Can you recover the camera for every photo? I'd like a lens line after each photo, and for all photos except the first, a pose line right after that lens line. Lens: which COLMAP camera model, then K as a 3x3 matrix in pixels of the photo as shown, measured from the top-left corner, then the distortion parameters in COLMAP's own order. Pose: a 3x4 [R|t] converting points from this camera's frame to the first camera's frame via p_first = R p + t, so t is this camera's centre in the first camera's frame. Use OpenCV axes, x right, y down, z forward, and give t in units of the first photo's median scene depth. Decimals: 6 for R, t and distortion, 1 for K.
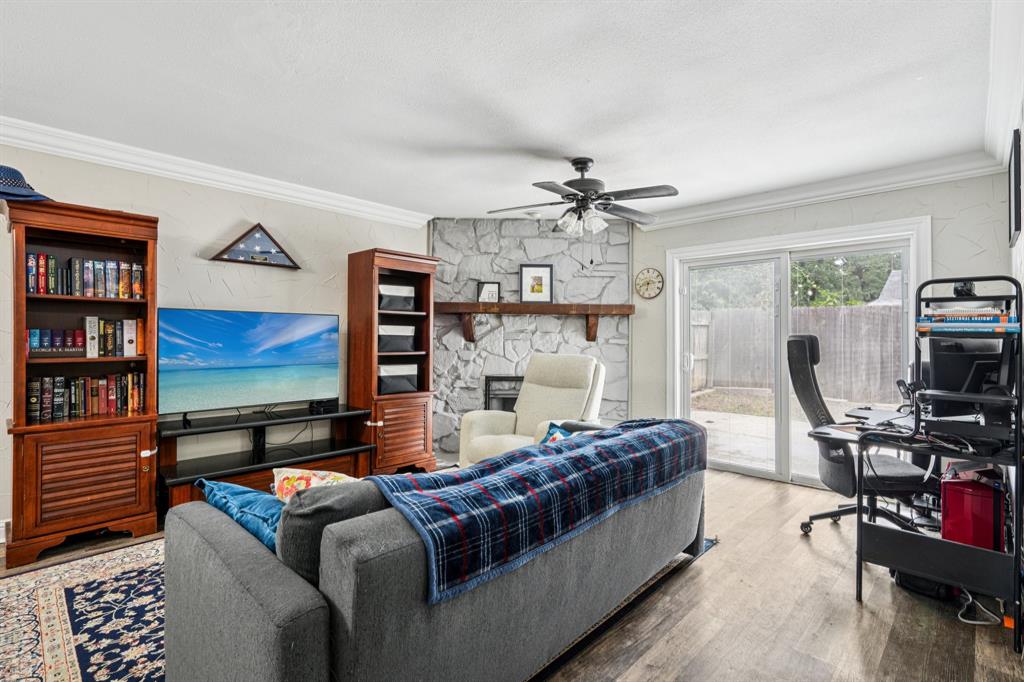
lens RADIAL K [[477.3, 0, 517.5], [0, 477.3, 339.8], [0, 0, 1]] dist [0.002874, 0.000886]
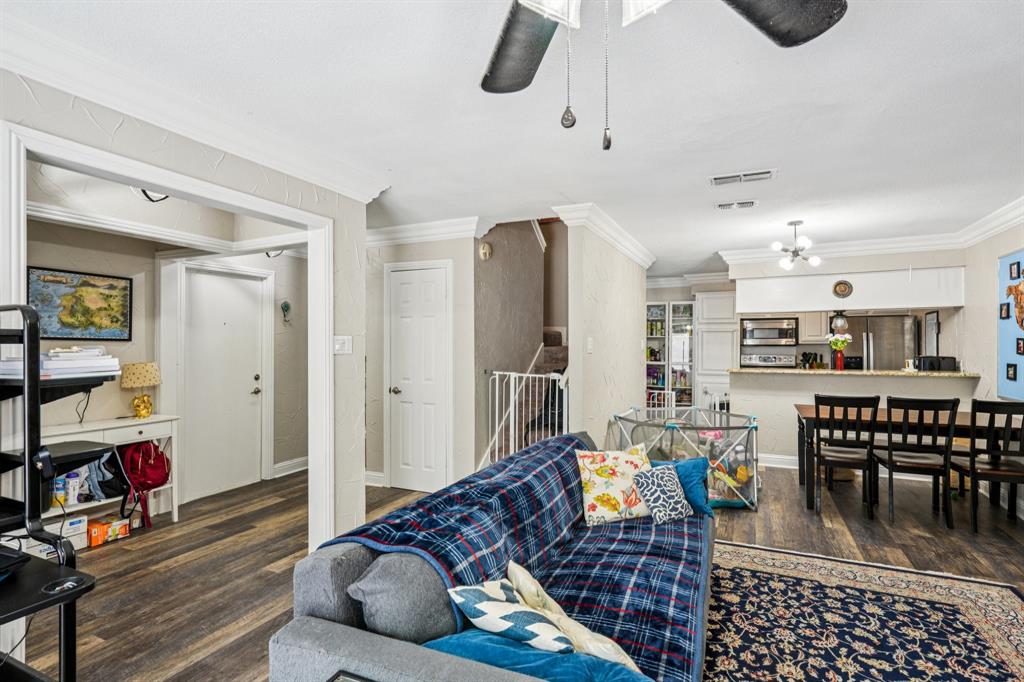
lens RADIAL K [[506.1, 0, 510.7], [0, 506.1, 338.9], [0, 0, 1]] dist [0.000079, 0.000787]
pose [[-0.950295, -0.010351, -0.311179, 0.241372], [-0.007531, 0.999919, -0.010264, -0.043179], [0.311260, -0.007411, -0.950296, 1.120291]]
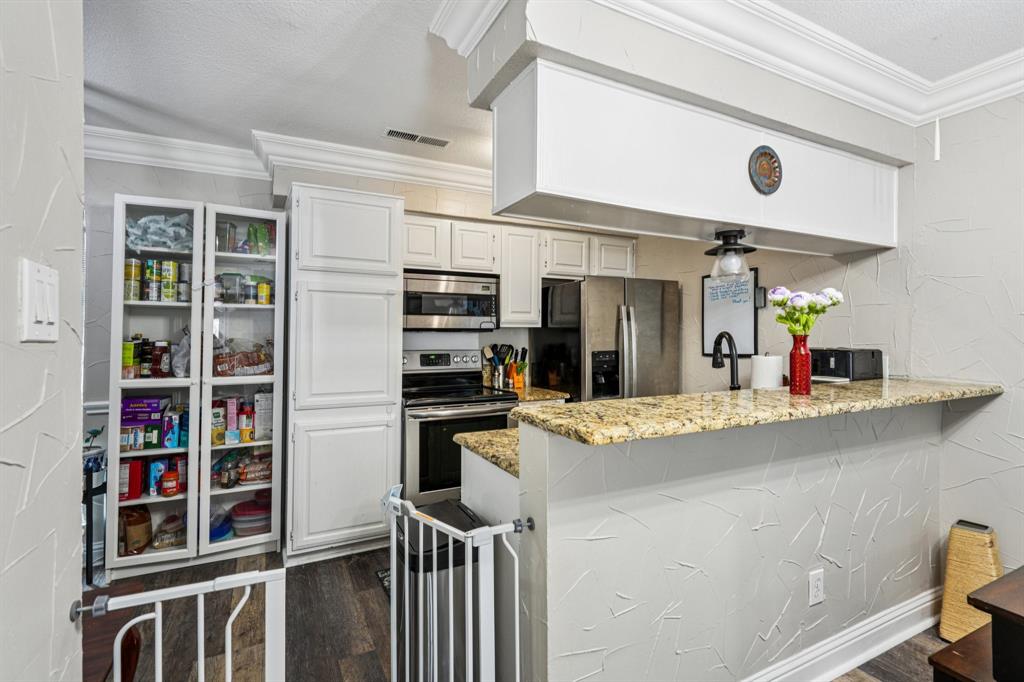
lens RADIAL K [[477.3, 0, 516.4], [0, 477.3, 328.0], [0, 0, 1]] dist [0.002874, 0.000886]
pose [[-0.324477, -0.025219, -0.945557, -0.607419], [-0.000653, 0.999650, -0.026438, -0.025641], [0.945894, -0.007961, -0.324380, -0.132550]]
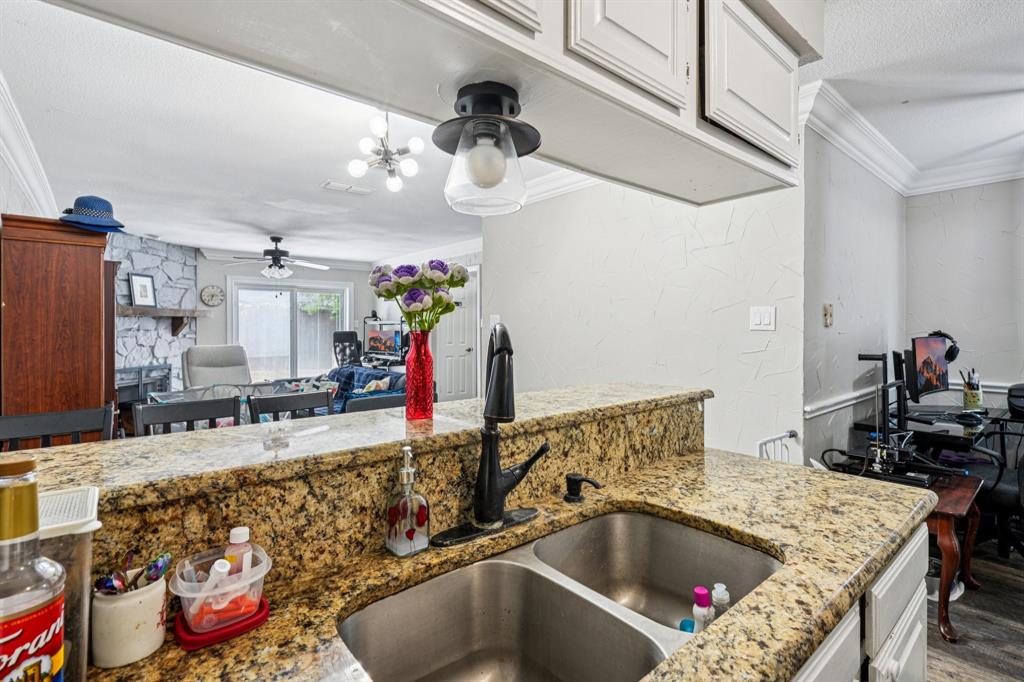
lens RADIAL K [[477.3, 0, 512.7], [0, 477.3, 333.0], [0, 0, 1]] dist [0.002874, 0.000886]
pose [[0.099396, -0.018095, 0.994883, -1.549572], [0.004163, 0.999833, 0.017769, -0.037851], [-0.995039, 0.002376, 0.099455, -0.088049]]
